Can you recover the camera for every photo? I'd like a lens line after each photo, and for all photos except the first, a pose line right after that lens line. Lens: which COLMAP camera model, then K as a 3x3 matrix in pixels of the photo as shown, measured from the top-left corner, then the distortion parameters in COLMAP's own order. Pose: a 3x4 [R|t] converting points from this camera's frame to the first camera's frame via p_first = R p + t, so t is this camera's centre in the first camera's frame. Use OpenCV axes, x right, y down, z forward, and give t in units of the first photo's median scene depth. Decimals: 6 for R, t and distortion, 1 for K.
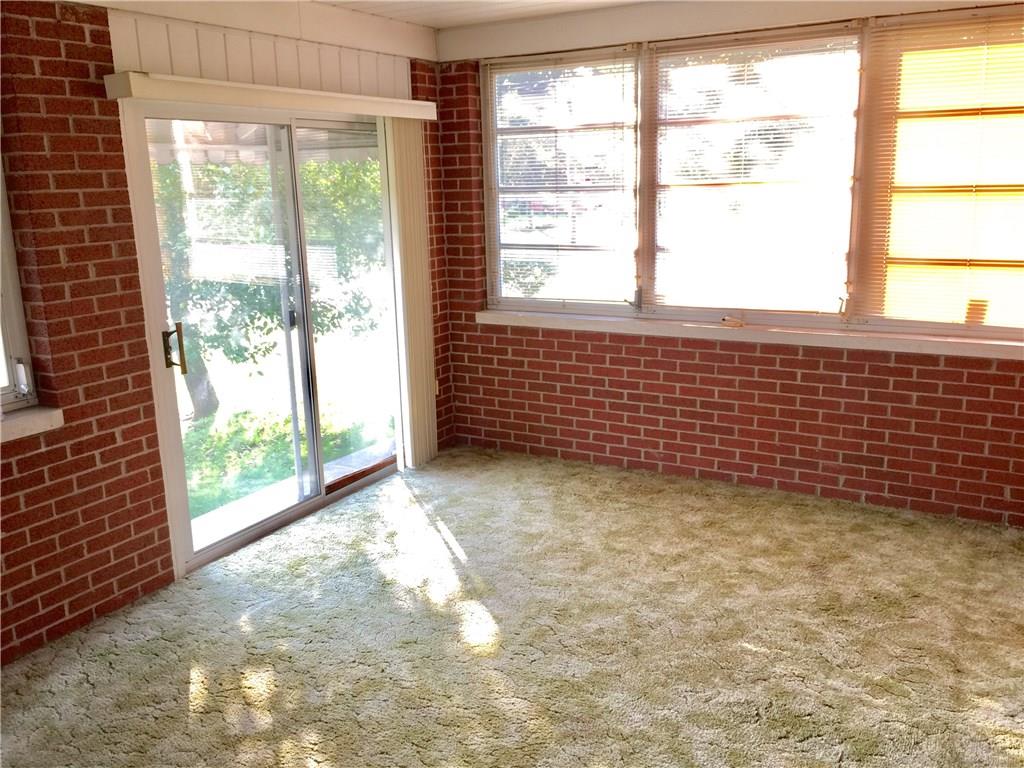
lens RADIAL K [[884.1, 0, 517.1], [0, 884.1, 379.5], [0, 0, 1]] dist [0.089885, -0.149283]
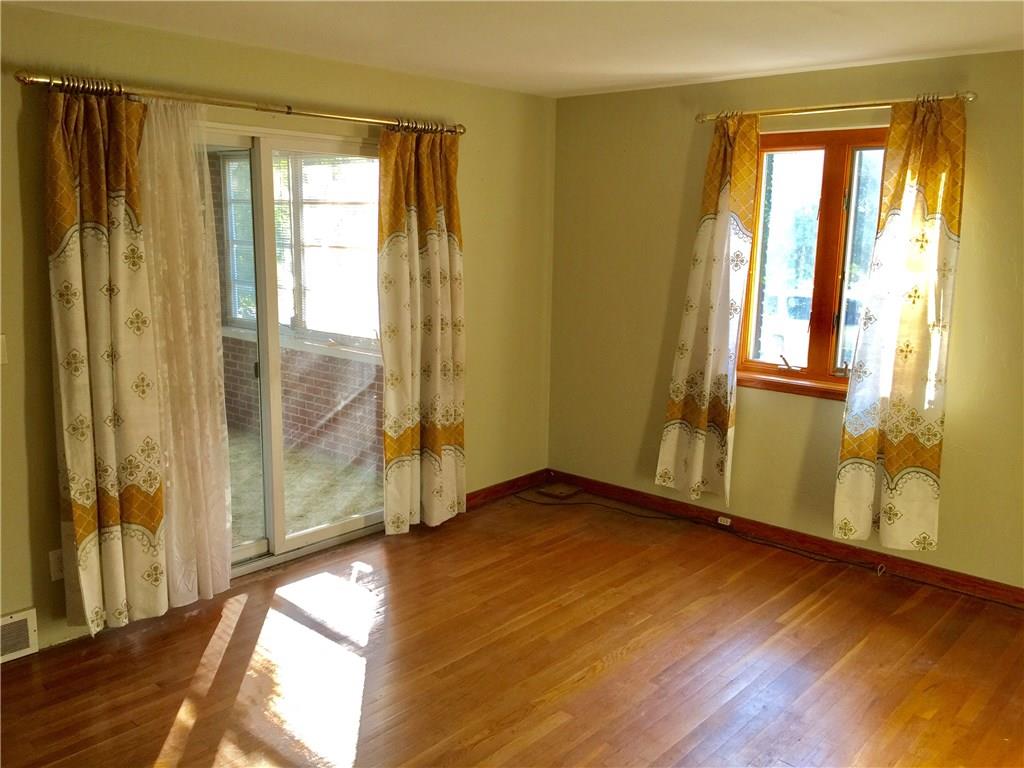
lens RADIAL K [[884.1, 0, 517.1], [0, 884.1, 379.5], [0, 0, 1]] dist [0.089885, -0.149283]
pose [[0.979600, 0.077555, -0.185387, 0.842865], [-0.086544, 0.995409, -0.040888, 0.027766], [0.181365, 0.056098, 0.981815, -0.357745]]
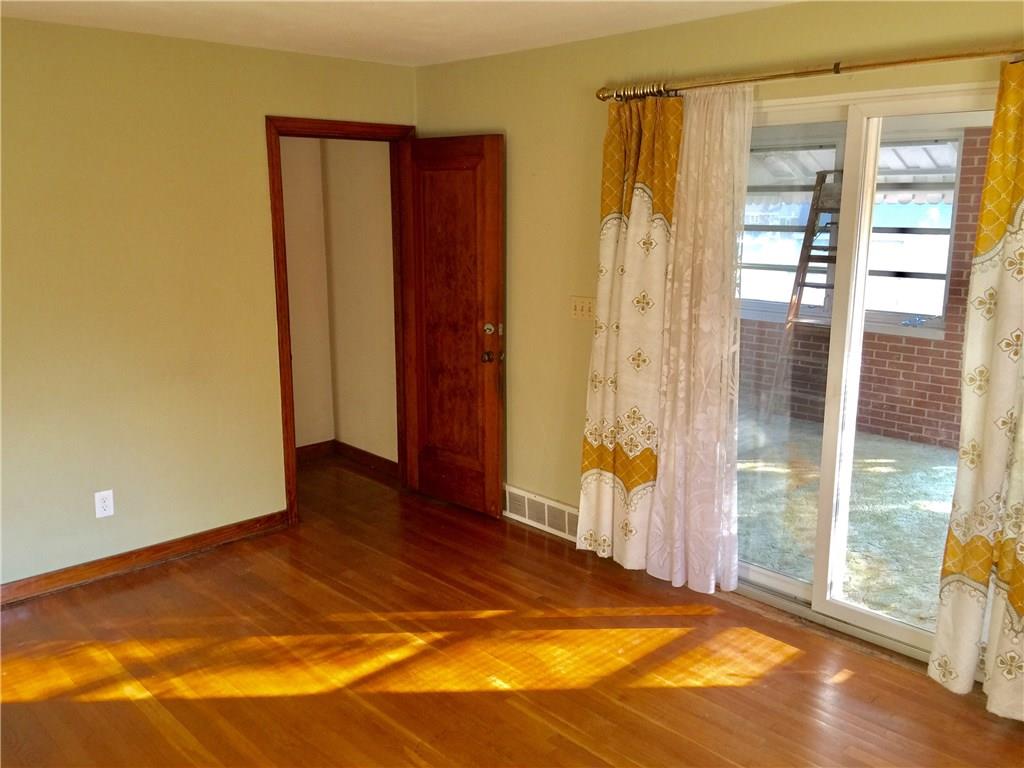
lens RADIAL K [[884.1, 0, 517.1], [0, 884.1, 379.5], [0, 0, 1]] dist [0.089885, -0.149283]
pose [[-0.280655, 0.216590, -0.935051, 1.207682], [-0.210665, 0.936550, 0.280168, -0.164436], [0.936404, 0.275613, -0.217220, 0.420210]]
